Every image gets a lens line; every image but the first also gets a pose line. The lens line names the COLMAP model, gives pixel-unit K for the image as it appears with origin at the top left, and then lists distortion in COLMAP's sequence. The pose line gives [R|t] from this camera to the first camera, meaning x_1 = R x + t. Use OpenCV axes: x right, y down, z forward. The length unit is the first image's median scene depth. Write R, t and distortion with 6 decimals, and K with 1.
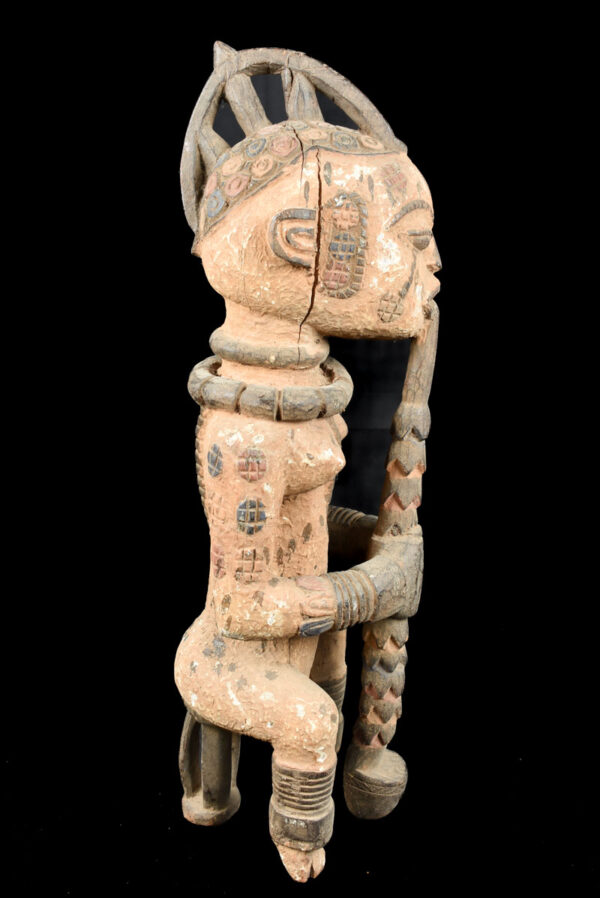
lens RADIAL K [[995.1, 0, 298.8], [0, 995.1, 443.9], [0, 0, 1]] dist [-0.056268, 0.000000]
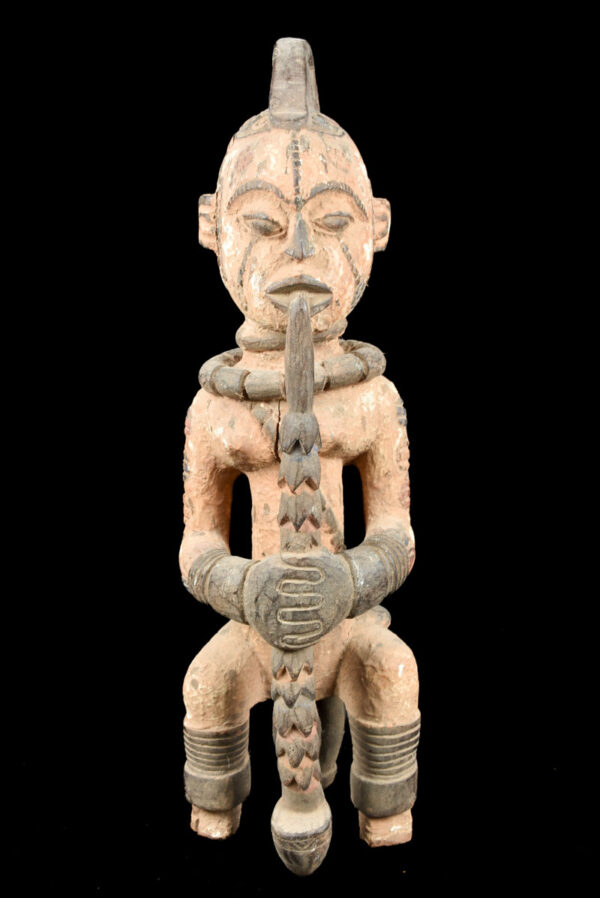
lens RADIAL K [[1071.6, 0, 299.6], [0, 1071.6, 449.2], [0, 0, 1]] dist [-0.043404, 0.000000]
pose [[0.033224, 0.199847, -0.979264, 1.156921], [-0.226077, 0.955911, 0.187411, -0.205388], [0.973543, 0.215162, 0.076940, 1.028864]]
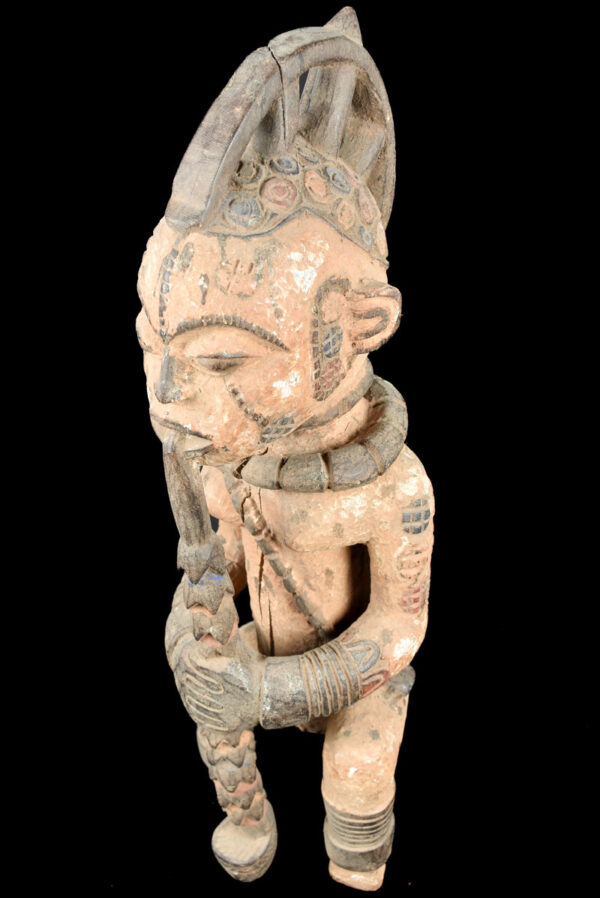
lens RADIAL K [[1099.8, 0, 303.2], [0, 1099.8, 453.7], [0, 0, 1]] dist [-0.033962, 0.000000]
pose [[-0.583486, 0.484884, -0.651484, 0.640735], [-0.174373, 0.708689, 0.683633, -0.735996], [0.793182, 0.512491, -0.328959, 1.437813]]
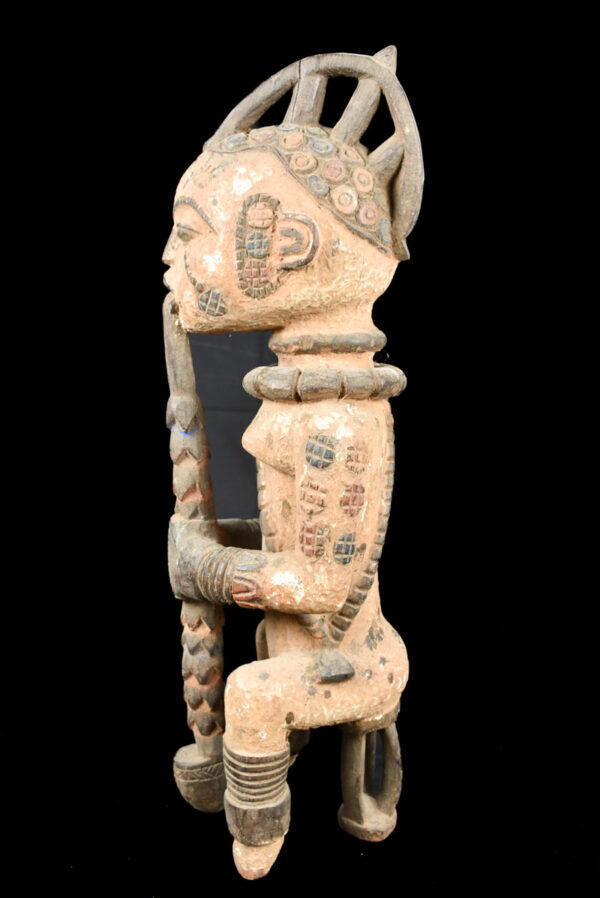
lens RADIAL K [[995.1, 0, 296.8], [0, 995.1, 446.3], [0, 0, 1]] dist [-0.056268, 0.000000]
pose [[-0.998228, -0.050311, 0.031781, -0.037902], [-0.030888, 0.894538, 0.445923, -0.497430], [-0.050864, 0.444151, -0.894507, 2.123809]]
